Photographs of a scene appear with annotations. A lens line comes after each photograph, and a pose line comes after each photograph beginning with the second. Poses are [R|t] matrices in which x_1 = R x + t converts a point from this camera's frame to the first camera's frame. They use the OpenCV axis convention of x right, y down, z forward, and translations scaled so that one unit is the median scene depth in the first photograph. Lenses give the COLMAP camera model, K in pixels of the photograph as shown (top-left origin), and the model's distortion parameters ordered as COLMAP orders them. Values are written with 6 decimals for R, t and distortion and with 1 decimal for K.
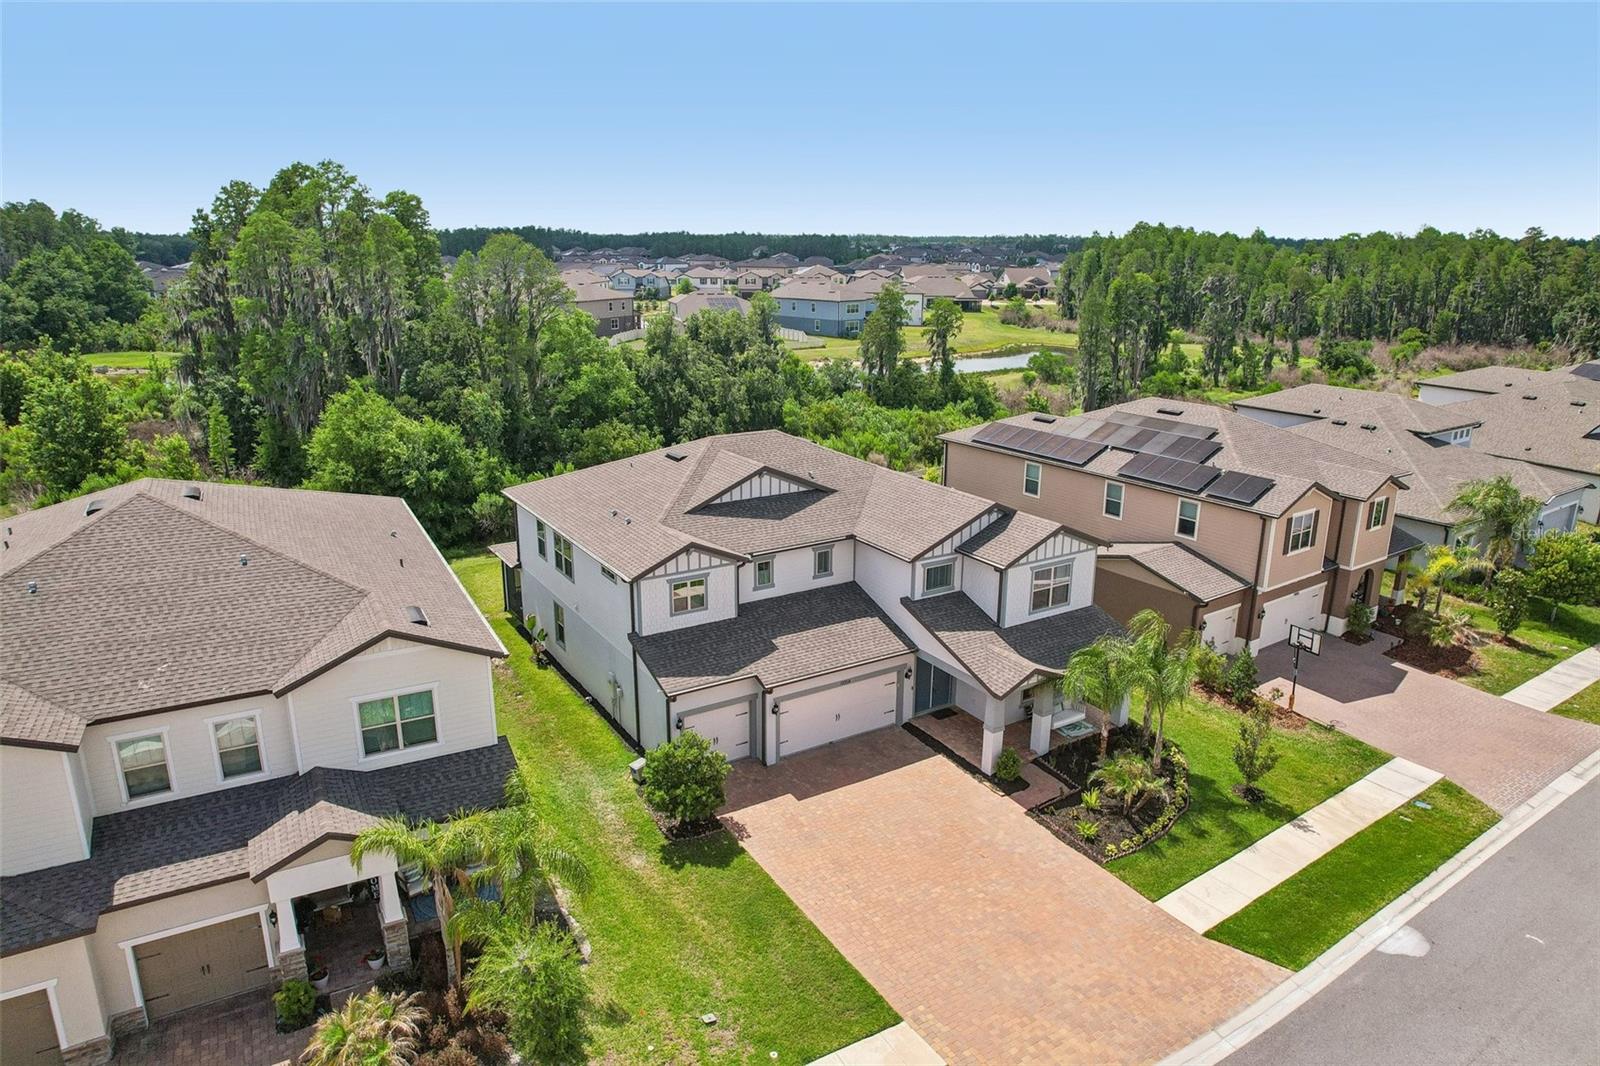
lens RADIAL K [[1023.6, 0, 804.8], [0, 1023.6, 532.9], [0, 0, 1]] dist [-0.063798, 0.049684]
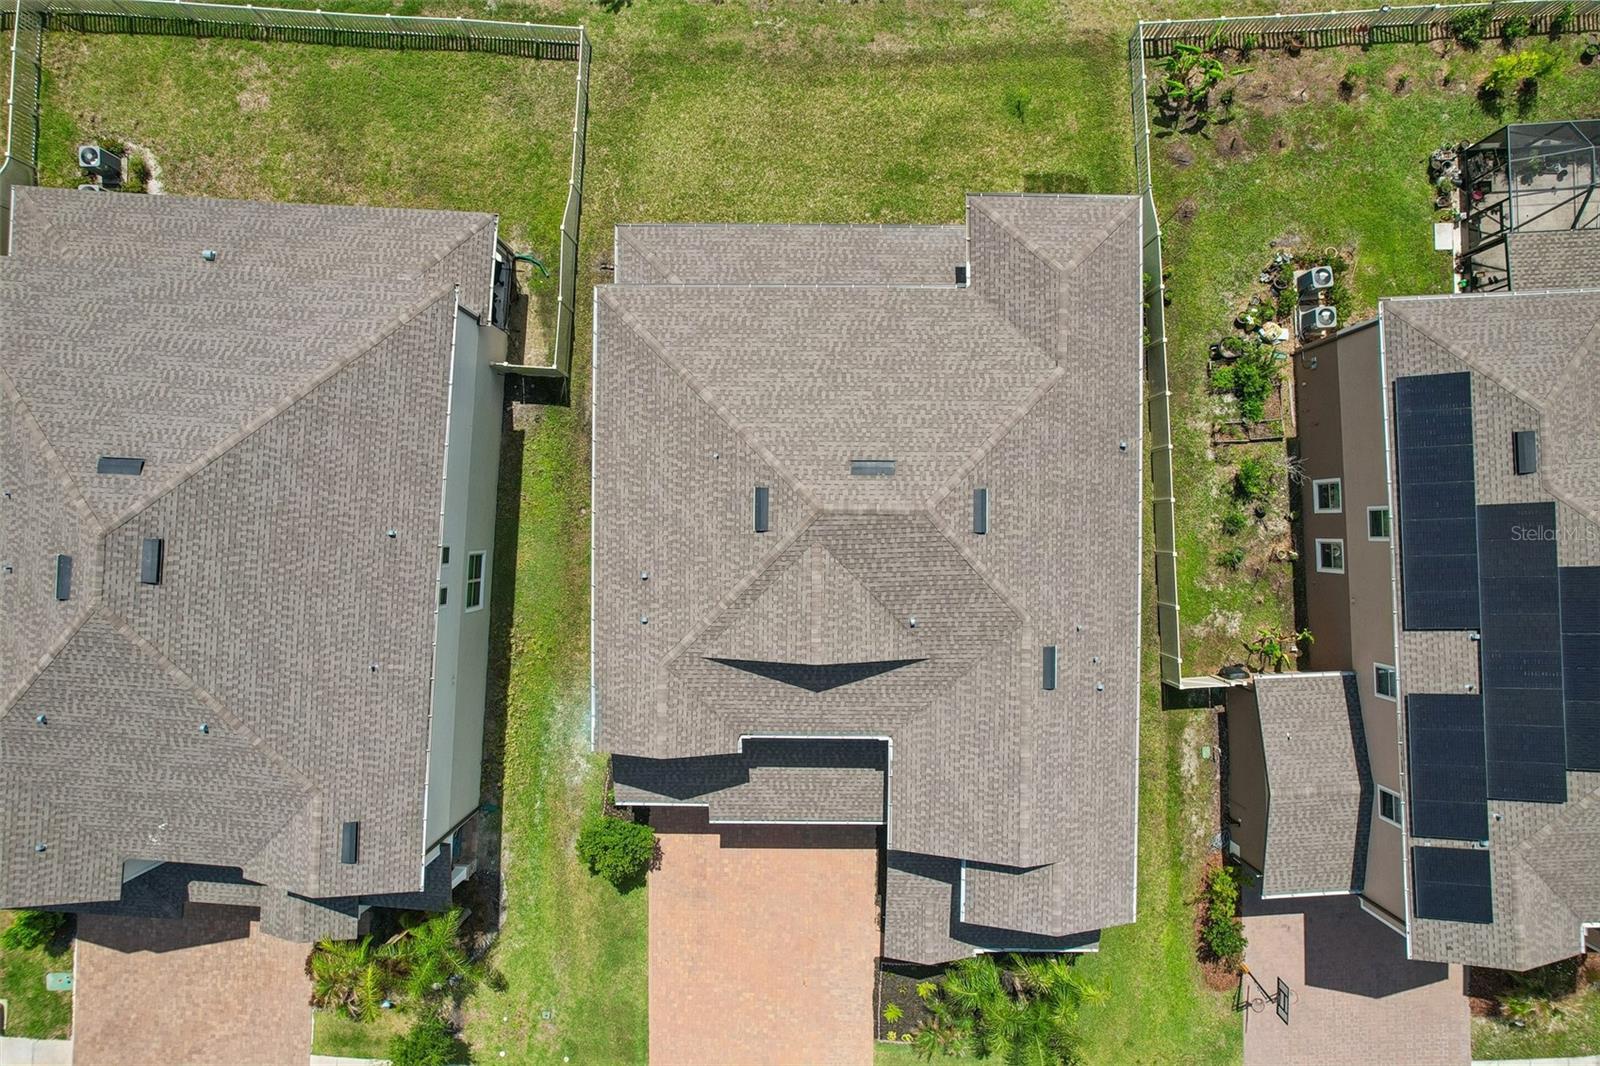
lens RADIAL K [[1023.6, 0, 805.3], [0, 1023.6, 524.8], [0, 0, 1]] dist [-0.063798, 0.049684]
pose [[0.843473, 0.537116, -0.007770, -0.101643], [-0.141611, 0.236287, 0.961309, -0.857020], [0.518170, -0.809738, 0.275363, 0.921747]]
